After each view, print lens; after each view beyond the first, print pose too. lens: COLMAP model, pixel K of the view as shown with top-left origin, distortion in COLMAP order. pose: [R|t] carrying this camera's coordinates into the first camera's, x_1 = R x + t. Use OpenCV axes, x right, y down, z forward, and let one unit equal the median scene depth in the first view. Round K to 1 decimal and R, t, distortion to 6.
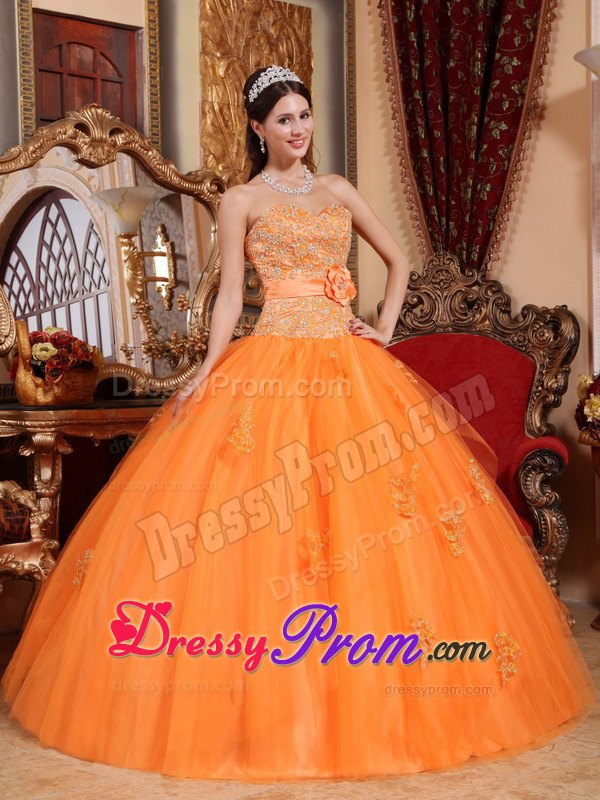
lens RADIAL K [[1271.0, 0, 282.6], [0, 1271.0, 411.0], [0, 0, 1]] dist [0.031798, 0.000000]
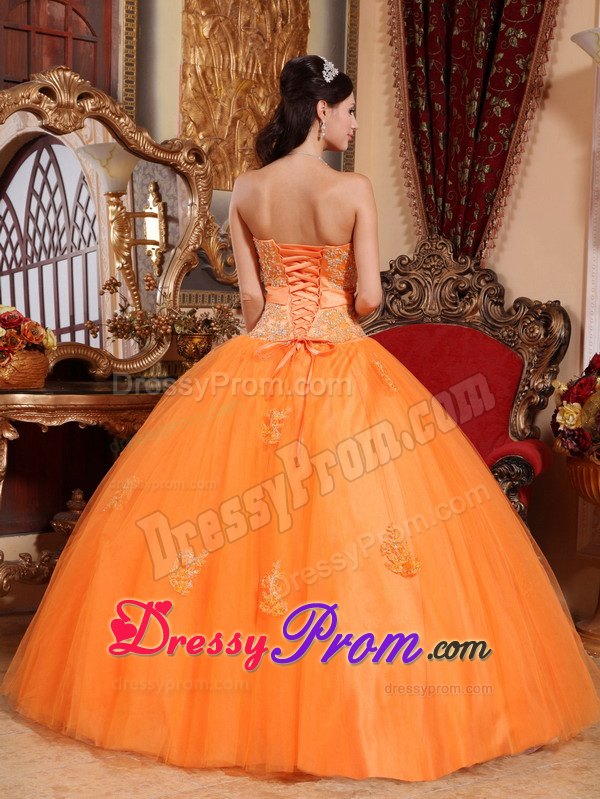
lens RADIAL K [[1473.3, 0, 313.1], [0, 1473.3, 405.0], [0, 0, 1]] dist [0.111671, 0.000000]
pose [[0.998709, 0.044474, -0.024558, 0.069191], [-0.043771, 0.998637, 0.028442, -0.028313], [0.025790, -0.027331, 0.999294, -0.090357]]
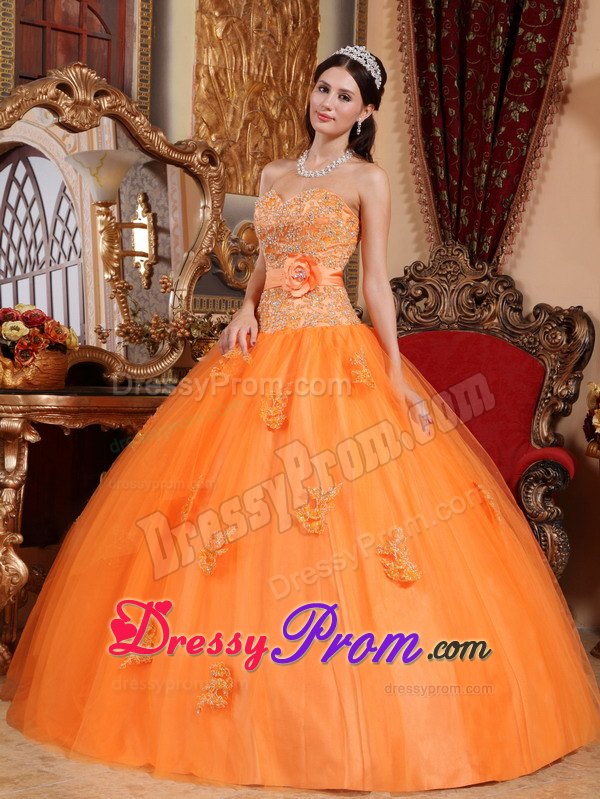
lens RADIAL K [[1504.8, 0, 306.0], [0, 1504.8, 400.1], [0, 0, 1]] dist [0.076491, 0.000000]
pose [[0.998637, 0.045865, 0.024901, -0.000742], [-0.045718, 0.998934, -0.006429, 0.000902], [-0.025169, 0.005282, 0.999669, -0.083734]]
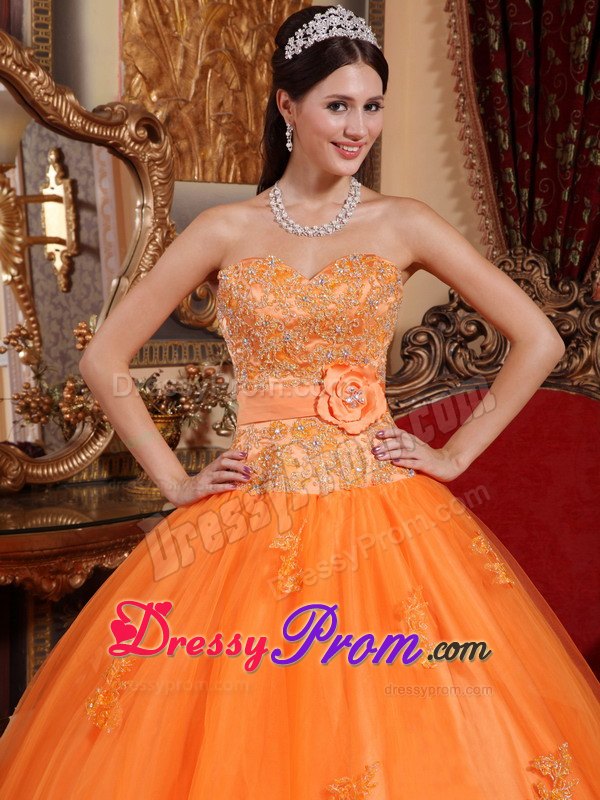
lens RADIAL K [[1890.7, 0, 295.5], [0, 1890.7, 435.2], [0, 0, 1]] dist [0.265345, 0.000000]
pose [[0.999200, 0.029209, 0.027314, -0.002722], [-0.030774, 0.997798, 0.058753, -0.088510], [-0.025537, -0.059546, 0.997899, 0.104222]]
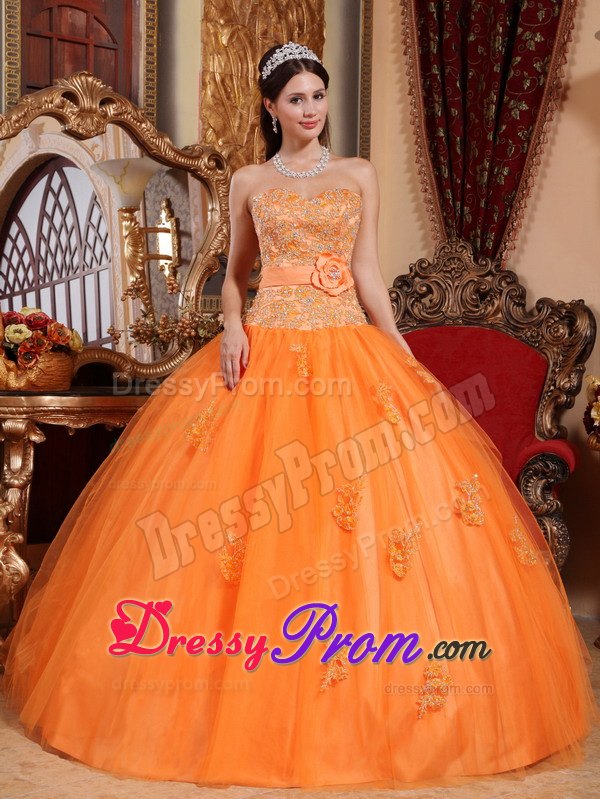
lens RADIAL K [[1387.0, 0, 299.9], [0, 1387.0, 386.7], [0, 0, 1]] dist [0.071511, 0.000000]
pose [[0.999320, 0.030828, -0.020213, 0.036134], [-0.030993, 0.999488, -0.007939, -0.004662], [0.019958, 0.008560, 0.999764, -0.023231]]
